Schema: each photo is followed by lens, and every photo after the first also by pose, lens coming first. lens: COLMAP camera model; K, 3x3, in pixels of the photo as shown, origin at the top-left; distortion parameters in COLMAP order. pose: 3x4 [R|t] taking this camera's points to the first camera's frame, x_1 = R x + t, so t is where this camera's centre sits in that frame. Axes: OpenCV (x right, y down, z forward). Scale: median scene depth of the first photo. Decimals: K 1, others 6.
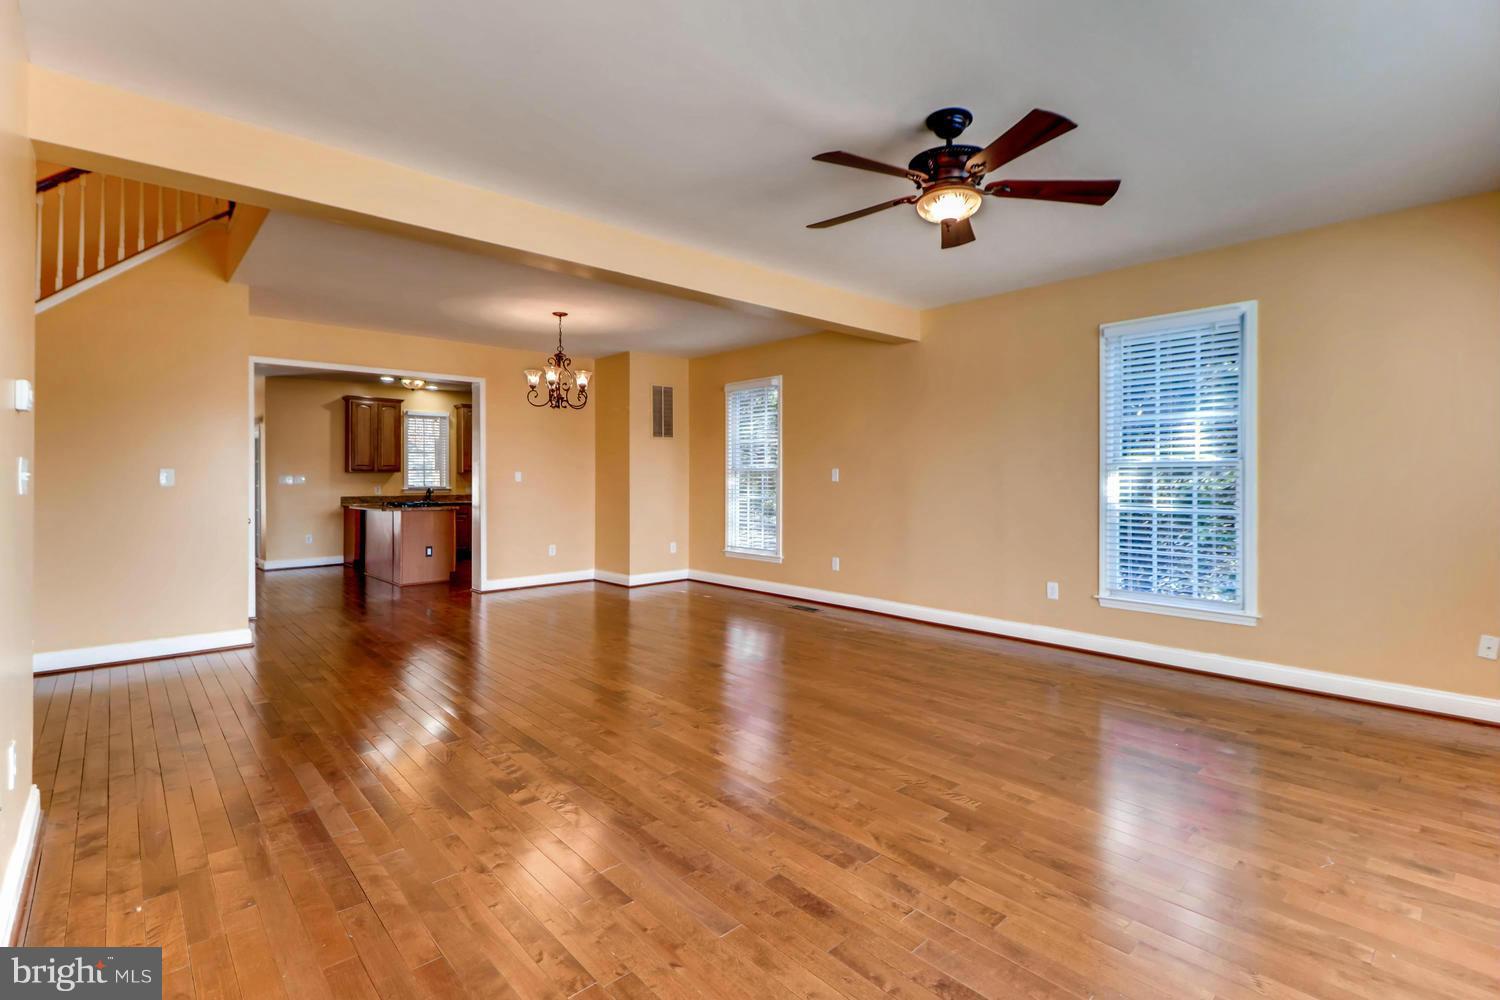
lens RADIAL K [[697.4, 0, 760.8], [0, 697.4, 476.9], [0, 0, 1]] dist [0.012714, -0.000790]
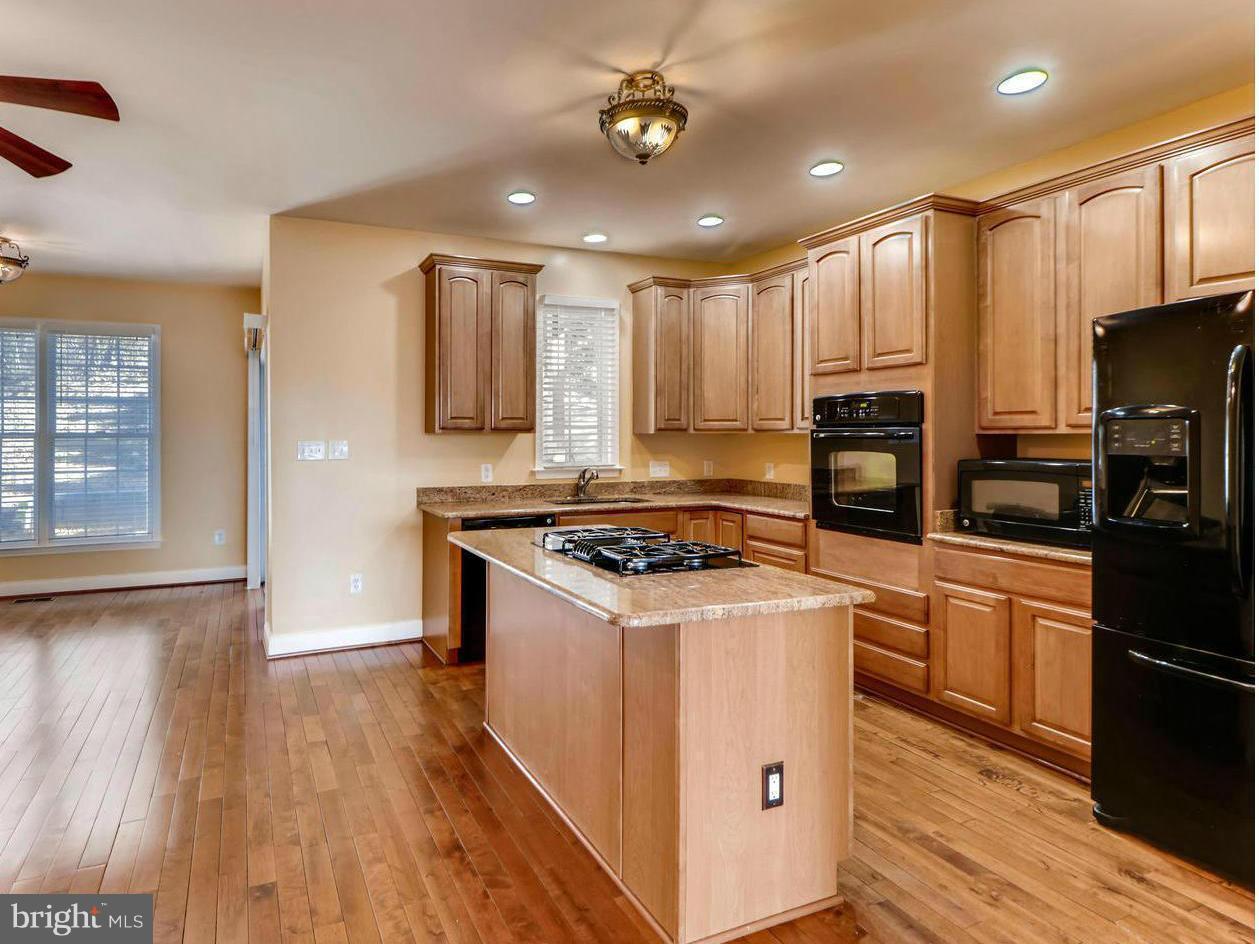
lens RADIAL K [[696.1, 0, 521.3], [0, 696.1, 433.1], [0, 0, 1]] dist [0.014990, -0.001117]
pose [[0.935127, 0.004717, -0.354282, -0.376858], [-0.003472, 0.999985, 0.004150, -0.008892], [0.354297, -0.002651, 0.935129, 0.603438]]
